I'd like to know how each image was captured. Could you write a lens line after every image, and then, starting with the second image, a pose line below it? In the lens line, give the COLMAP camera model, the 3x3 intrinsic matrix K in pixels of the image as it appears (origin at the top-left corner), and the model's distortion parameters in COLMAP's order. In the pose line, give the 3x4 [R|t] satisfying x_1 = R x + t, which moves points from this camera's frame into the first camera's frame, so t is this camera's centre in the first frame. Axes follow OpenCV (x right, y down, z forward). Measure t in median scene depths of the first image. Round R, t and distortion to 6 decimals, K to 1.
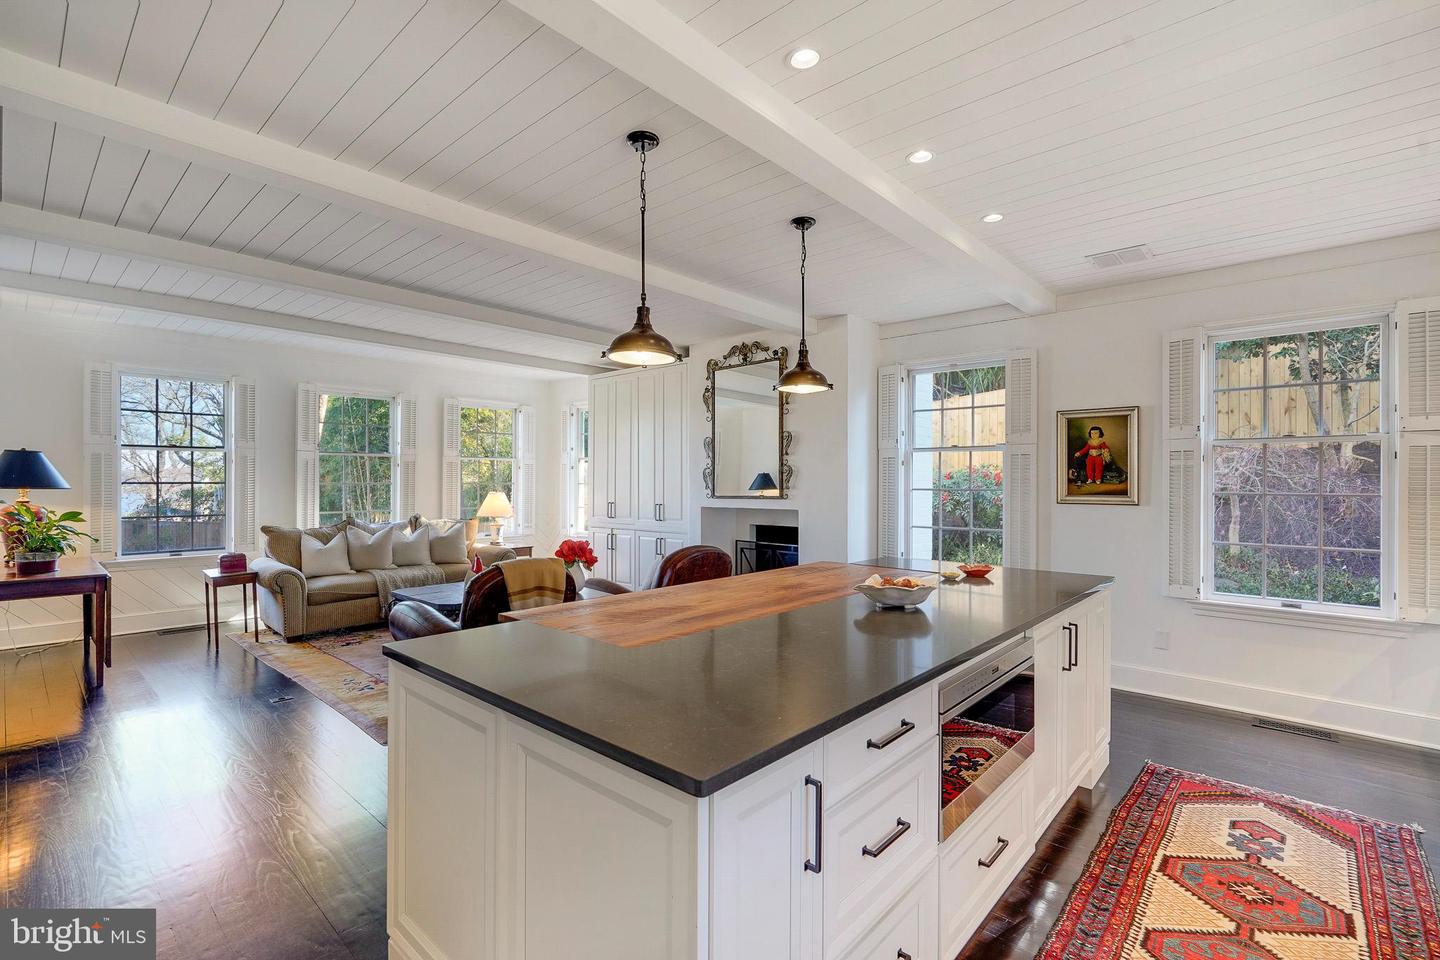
lens RADIAL K [[644.8, 0, 716.4], [0, 644.8, 488.0], [0, 0, 1]] dist [0.002595, 0.000754]
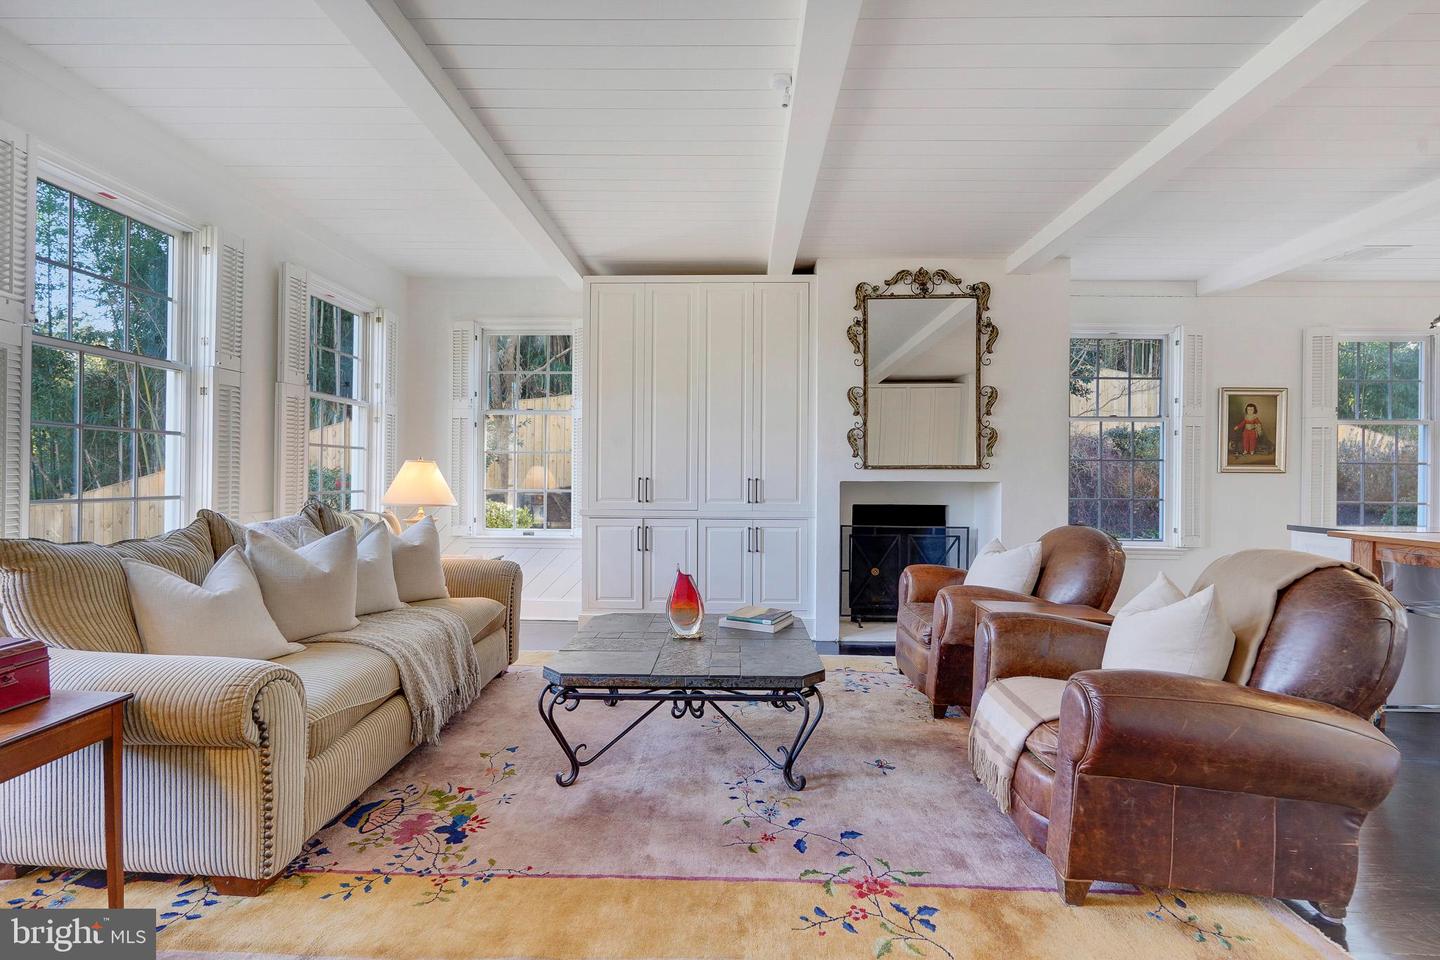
lens RADIAL K [[652.1, 0, 717.8], [0, 652.1, 478.1], [0, 0, 1]] dist [-0.001390, -0.000144]
pose [[0.764624, 0.003043, 0.644470, -0.663852], [-0.002038, 0.999995, -0.002303, 0.030129], [-0.644473, 0.000448, 0.764627, 0.570173]]
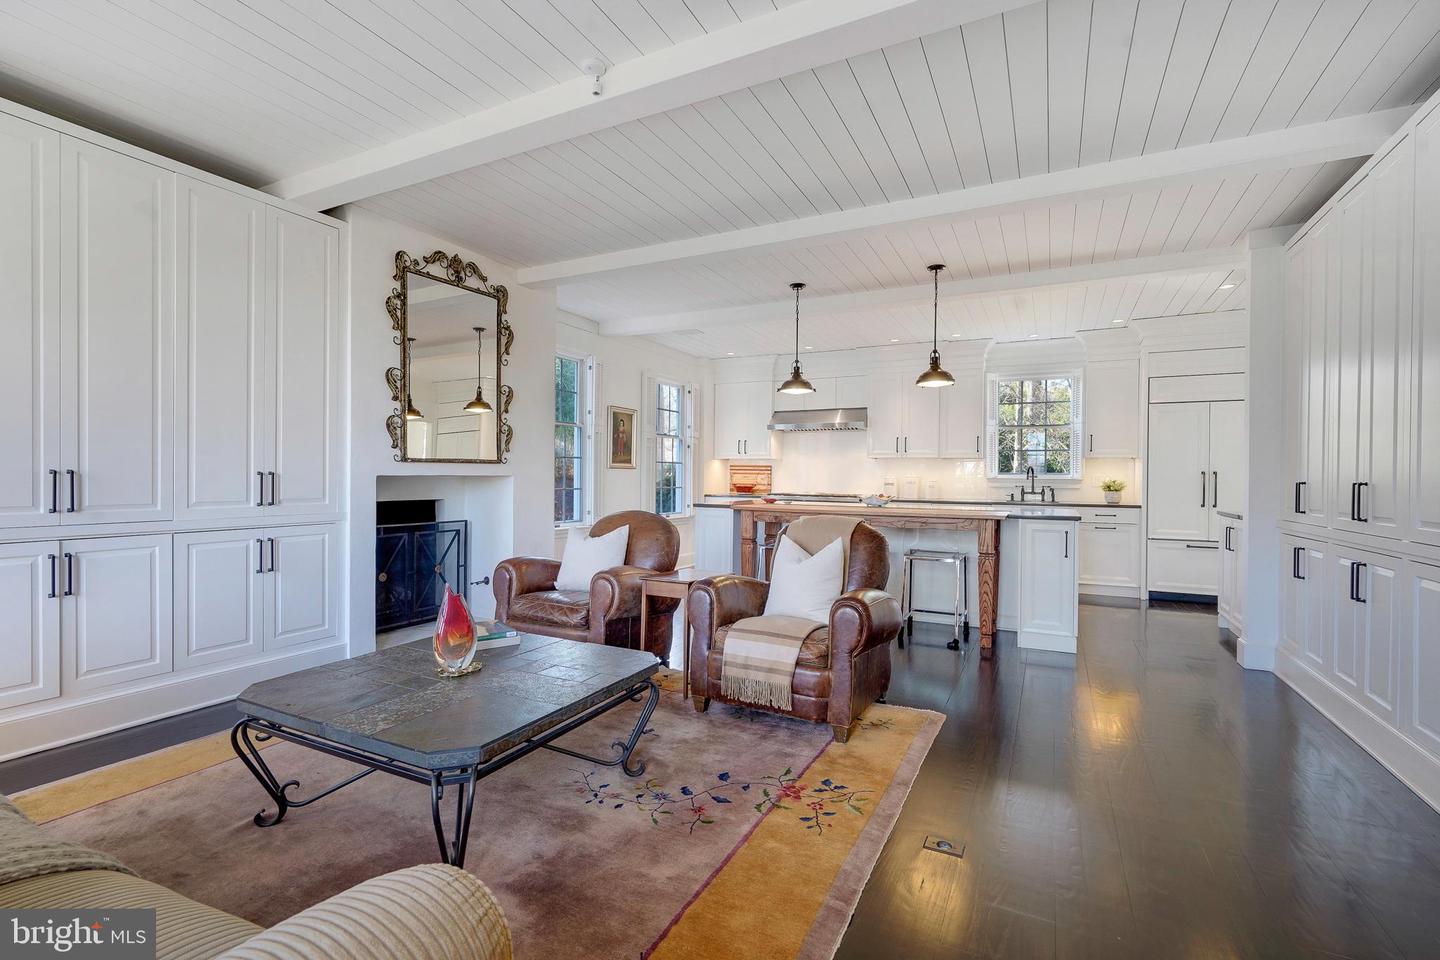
lens RADIAL K [[652.1, 0, 717.8], [0, 652.1, 478.1], [0, 0, 1]] dist [-0.001390, -0.000144]
pose [[-0.252118, -0.008715, 0.967657, -0.787352], [-0.005172, 0.999957, 0.007658, 0.027363], [-0.967683, -0.003074, -0.252153, 0.915276]]
